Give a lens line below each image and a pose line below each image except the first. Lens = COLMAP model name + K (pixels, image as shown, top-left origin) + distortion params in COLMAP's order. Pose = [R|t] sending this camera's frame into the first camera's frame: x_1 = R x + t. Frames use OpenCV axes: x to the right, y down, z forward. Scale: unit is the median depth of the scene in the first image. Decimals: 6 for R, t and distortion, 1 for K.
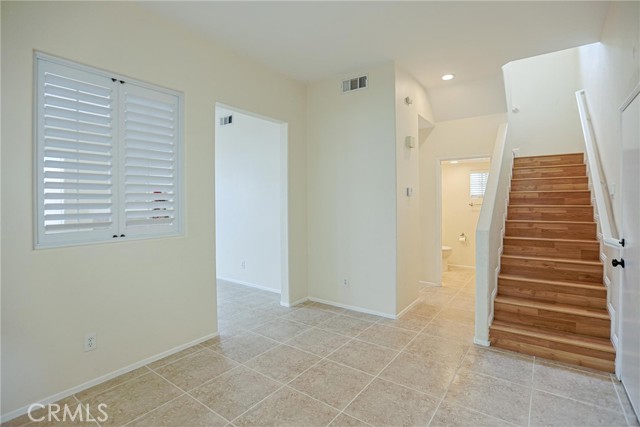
lens RADIAL K [[314.9, 0, 320.9], [0, 314.9, 206.4], [0, 0, 1]] dist [-0.032176, 0.021929]
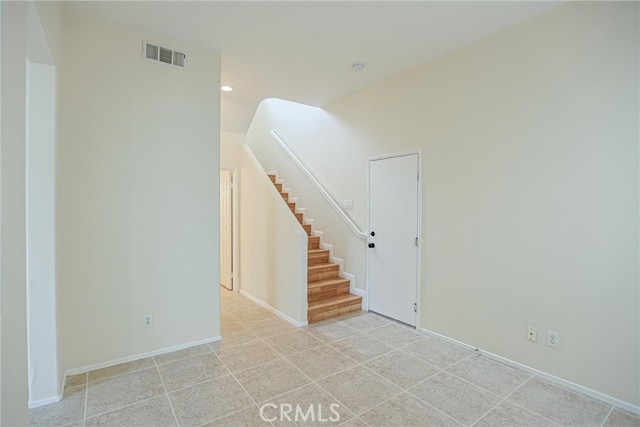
lens RADIAL K [[314.9, 0, 320.9], [0, 314.9, 206.4], [0, 0, 1]] dist [-0.032176, 0.021929]
pose [[0.308537, 0.016471, 0.951070, -0.664947], [0.003263, 0.999826, -0.018374, -0.009187], [-0.951207, 0.008772, 0.308430, 0.549262]]
